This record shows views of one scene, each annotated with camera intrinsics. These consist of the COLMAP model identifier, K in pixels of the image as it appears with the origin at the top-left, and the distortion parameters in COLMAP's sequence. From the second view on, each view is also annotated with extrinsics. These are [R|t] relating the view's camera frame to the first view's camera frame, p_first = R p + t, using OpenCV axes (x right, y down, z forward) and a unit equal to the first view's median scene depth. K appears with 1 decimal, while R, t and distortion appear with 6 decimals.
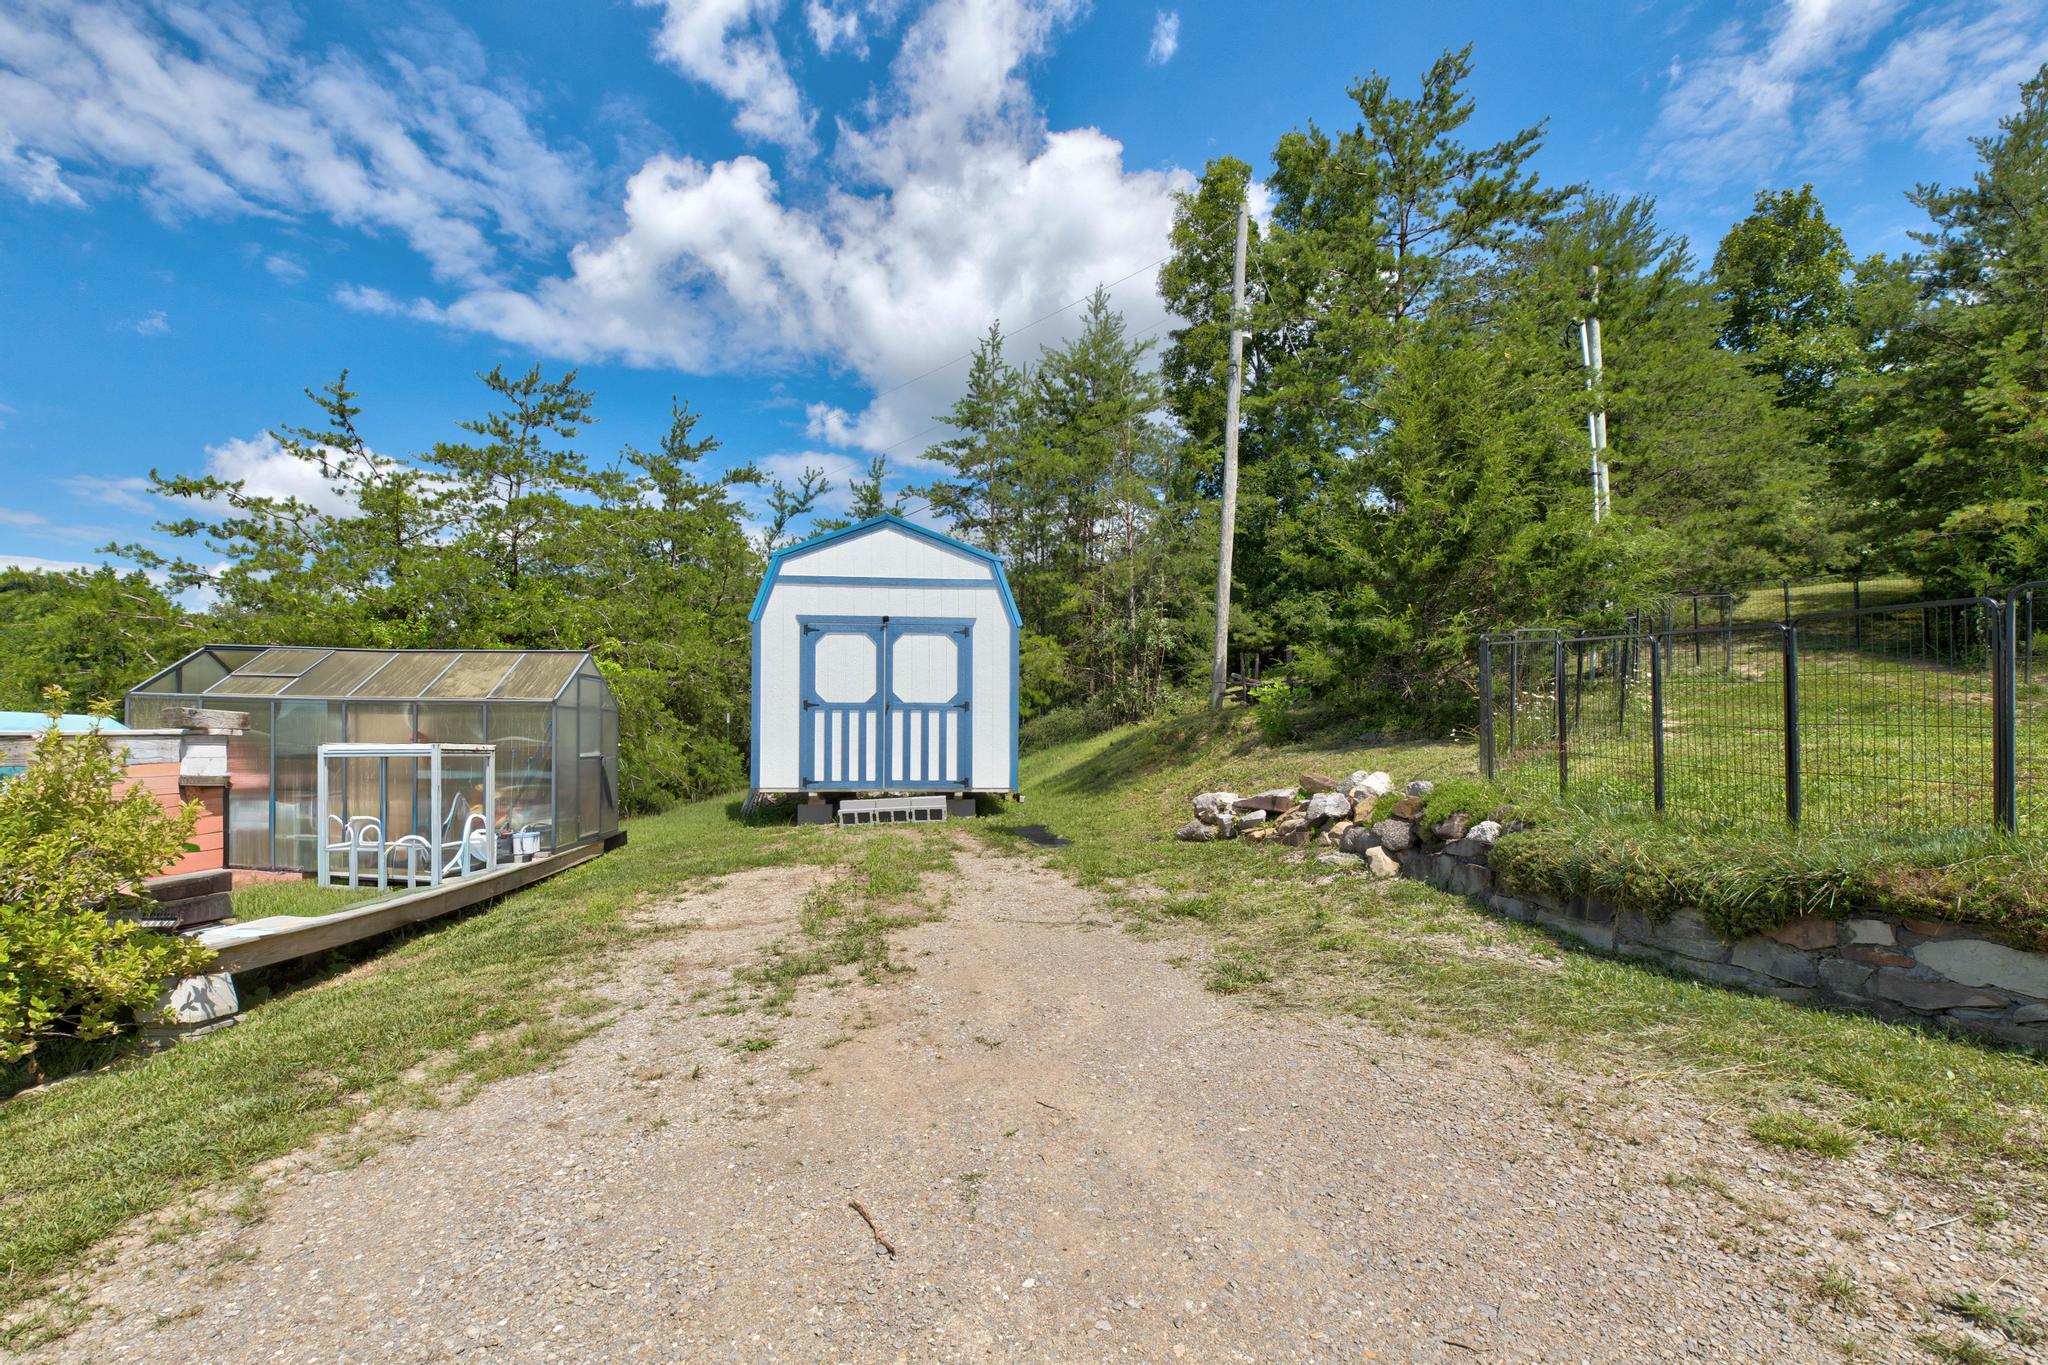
lens RADIAL K [[942.7, 0, 1015.3], [0, 942.7, 700.1], [0, 0, 1]] dist [-0.010375, 0.000018]
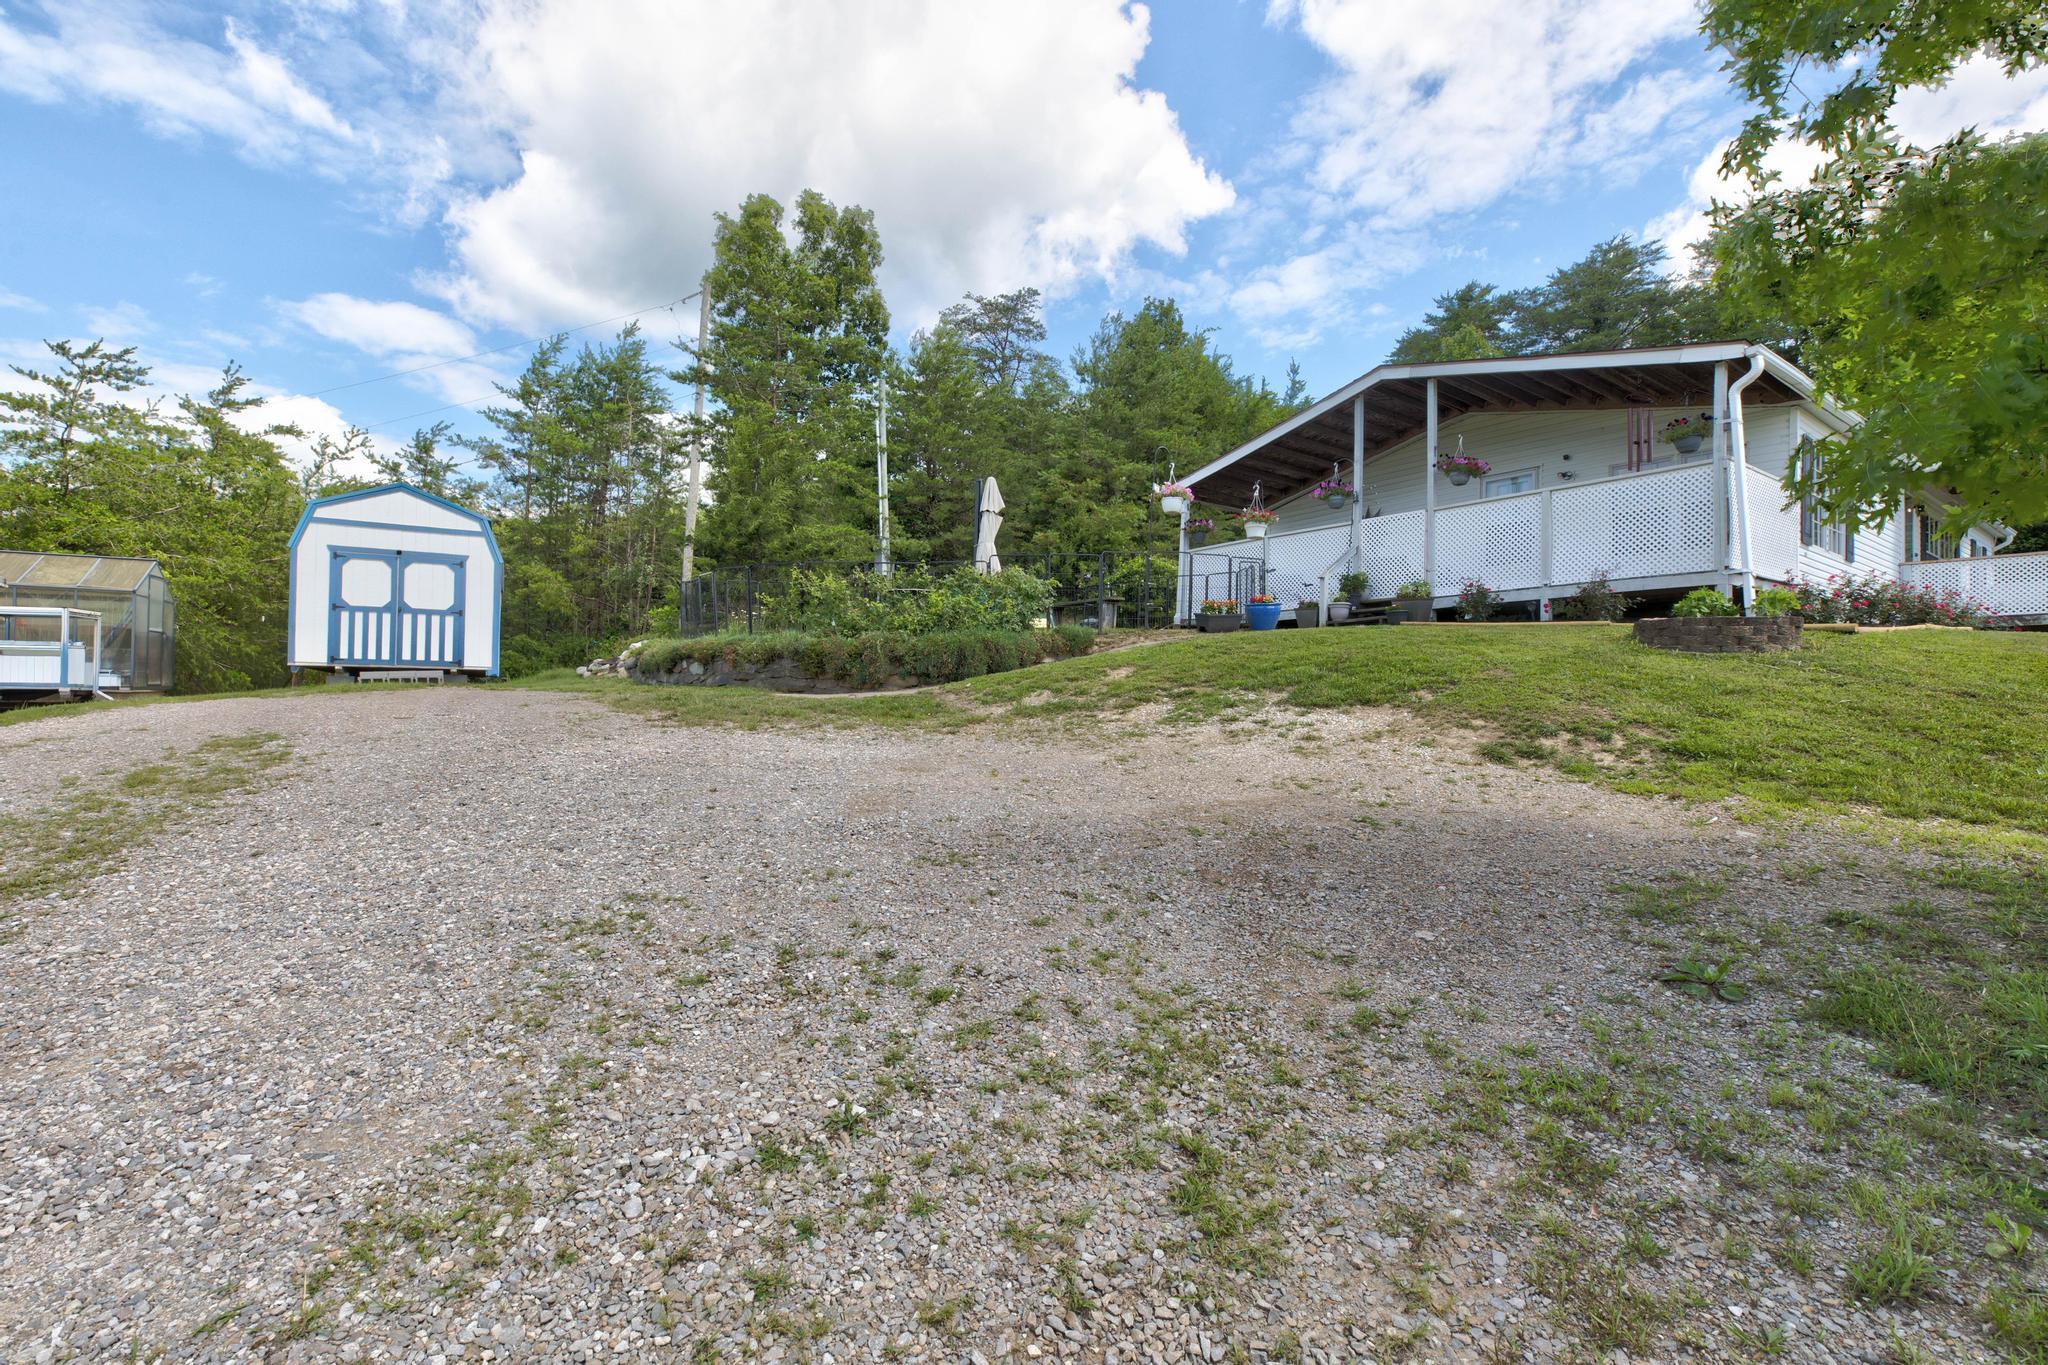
lens RADIAL K [[942.7, 0, 1039.4], [0, 942.7, 668.6], [0, 0, 1]] dist [-0.010375, 0.000018]
pose [[0.921139, 0.024716, 0.388448, 0.224532], [-0.033584, 0.999307, 0.016054, 0.041308], [-0.387782, -0.027834, 0.921331, -0.772365]]
